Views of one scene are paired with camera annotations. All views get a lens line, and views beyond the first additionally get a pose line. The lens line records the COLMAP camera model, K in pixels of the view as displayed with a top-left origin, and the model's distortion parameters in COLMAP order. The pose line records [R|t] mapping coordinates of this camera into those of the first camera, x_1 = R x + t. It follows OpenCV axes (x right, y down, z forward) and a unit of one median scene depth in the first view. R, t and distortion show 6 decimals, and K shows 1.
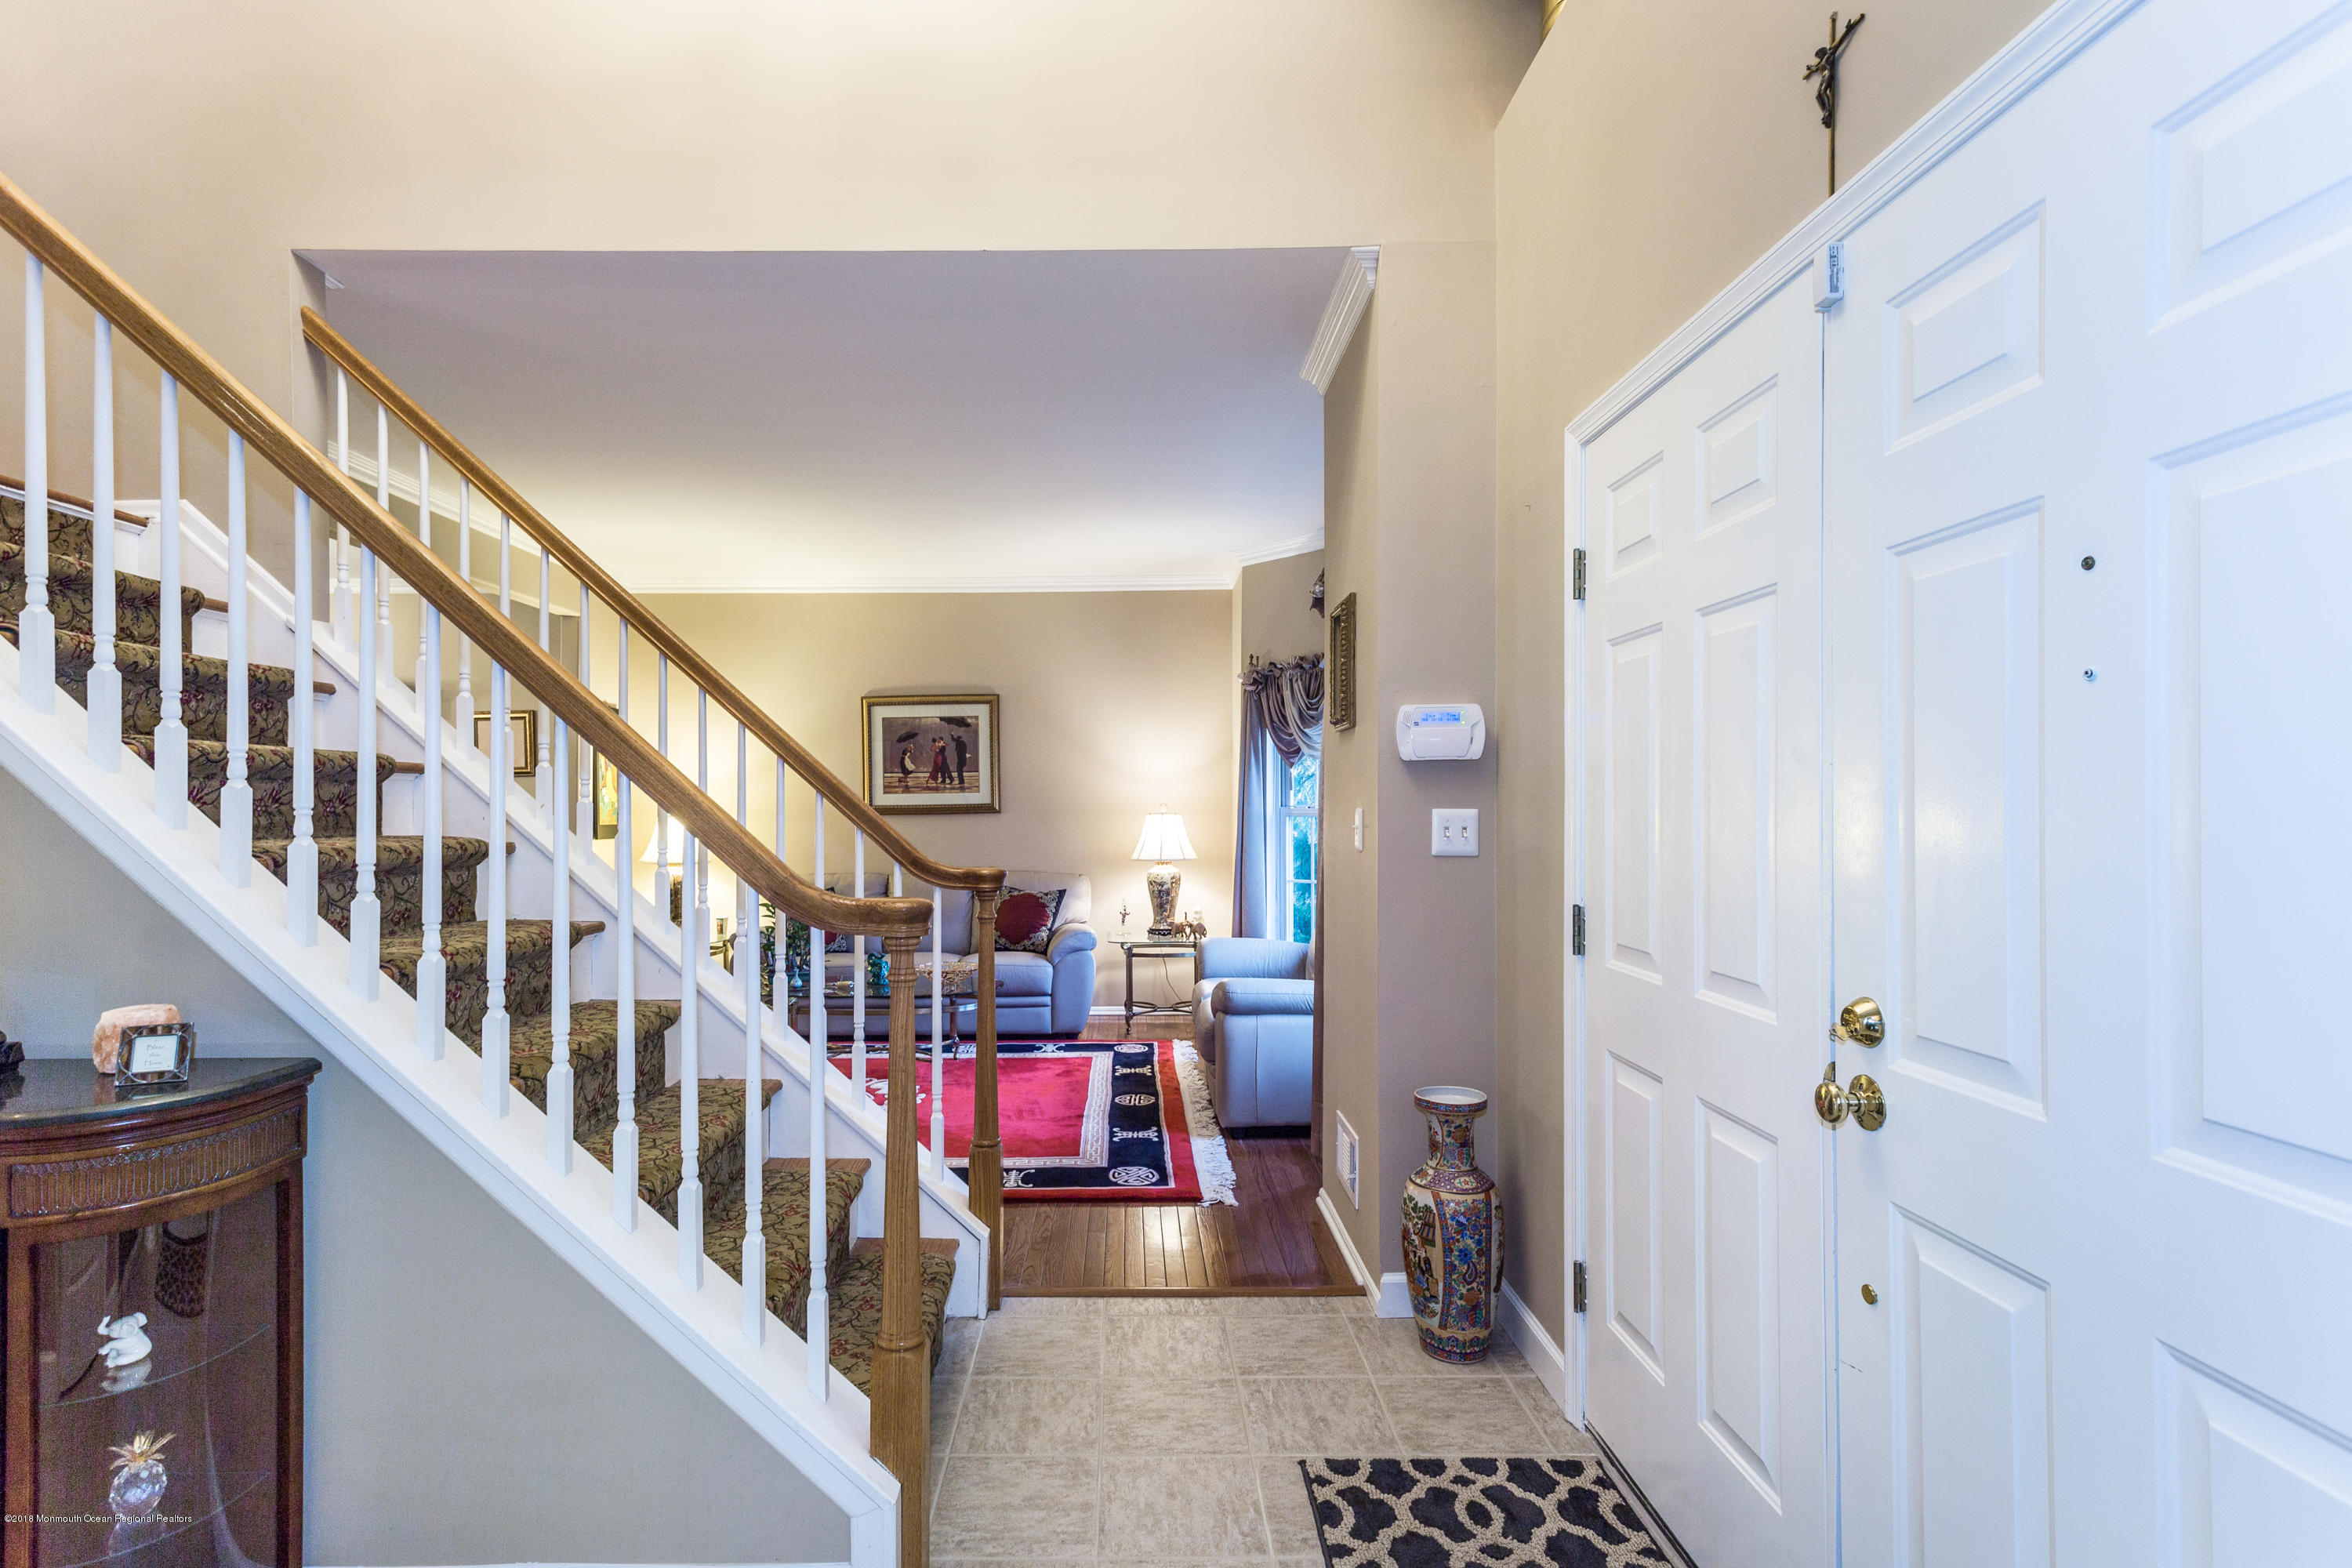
lens RADIAL K [[1159.8, 0, 1185.4], [0, 1159.8, 781.0], [0, 0, 1]] dist [0.012069, 0.000940]
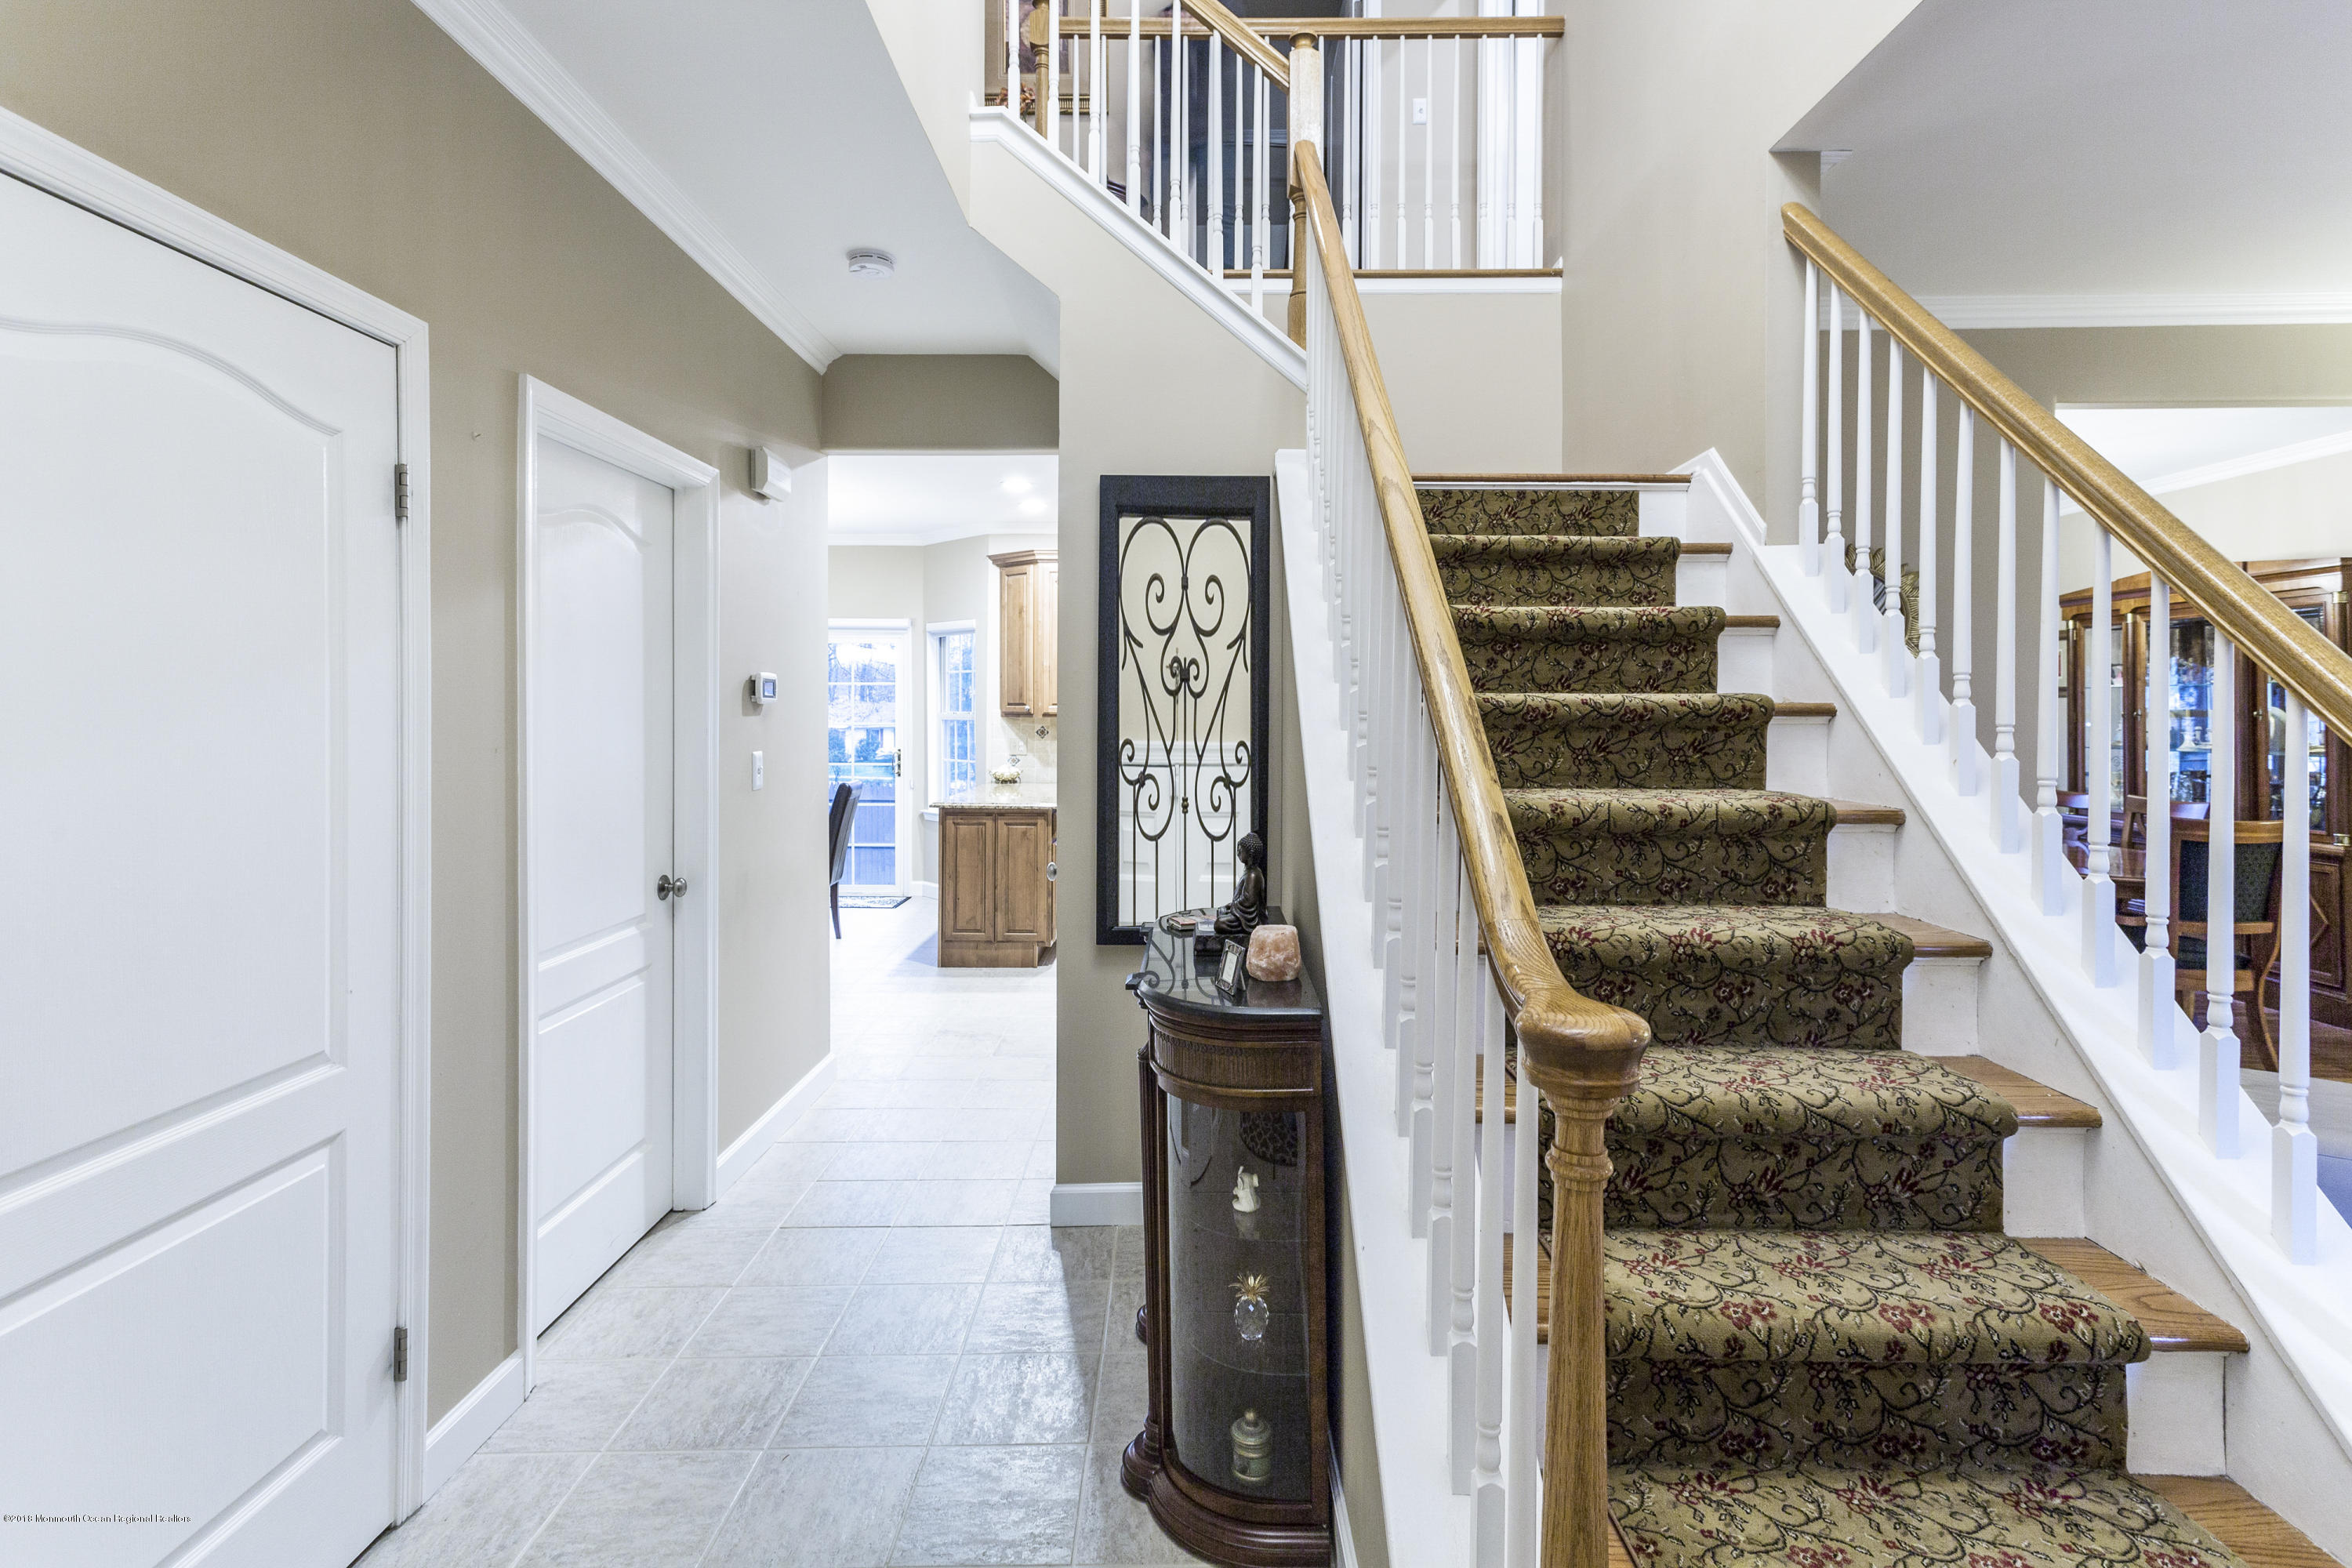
lens RADIAL K [[1159.8, 0, 1162.4], [0, 1159.8, 700.7], [0, 0, 1]] dist [0.012069, 0.000940]
pose [[-0.070381, -0.003754, -0.997513, 0.178560], [0.023837, 0.999701, -0.005444, -0.021810], [0.997235, -0.024161, -0.070270, 0.529665]]
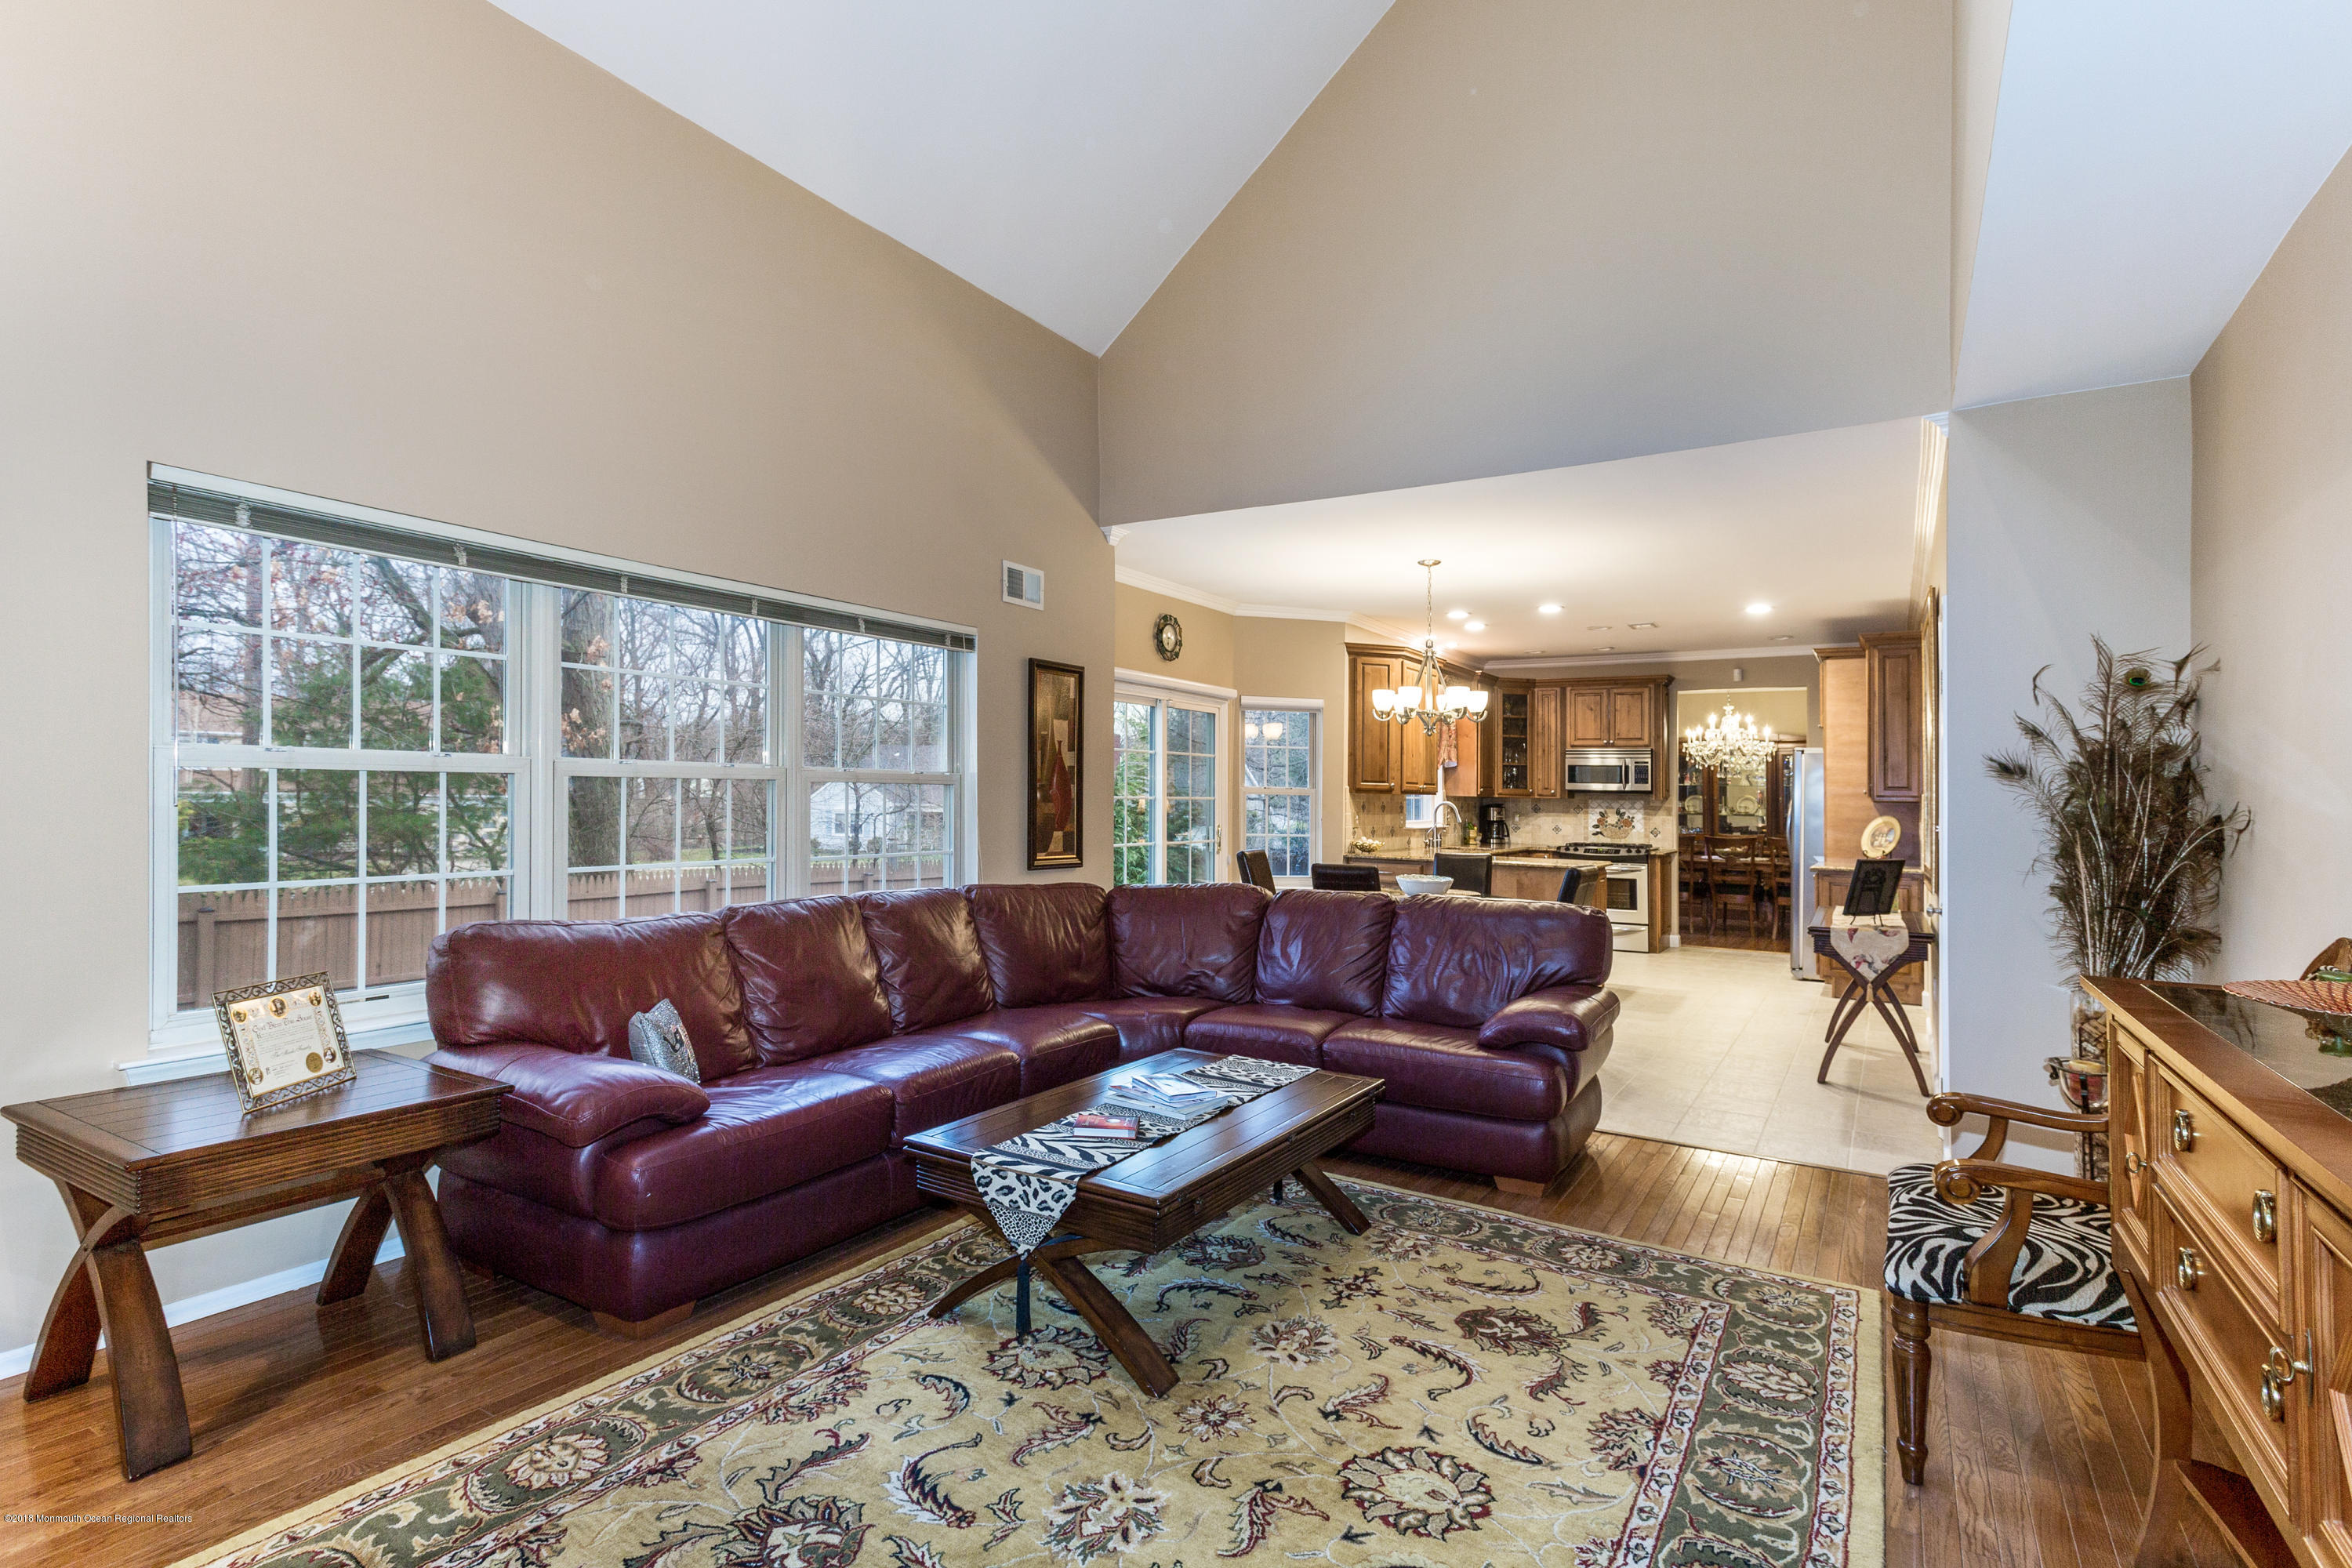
lens RADIAL K [[1159.8, 0, 1130.4], [0, 1159.8, 747.6], [0, 0, 1]] dist [0.012069, 0.000940]
pose [[0.816577, -0.004854, -0.577216, -1.097391], [-0.006853, 0.999813, -0.018103, -0.060038], [0.577196, 0.018738, 0.816391, -2.428274]]
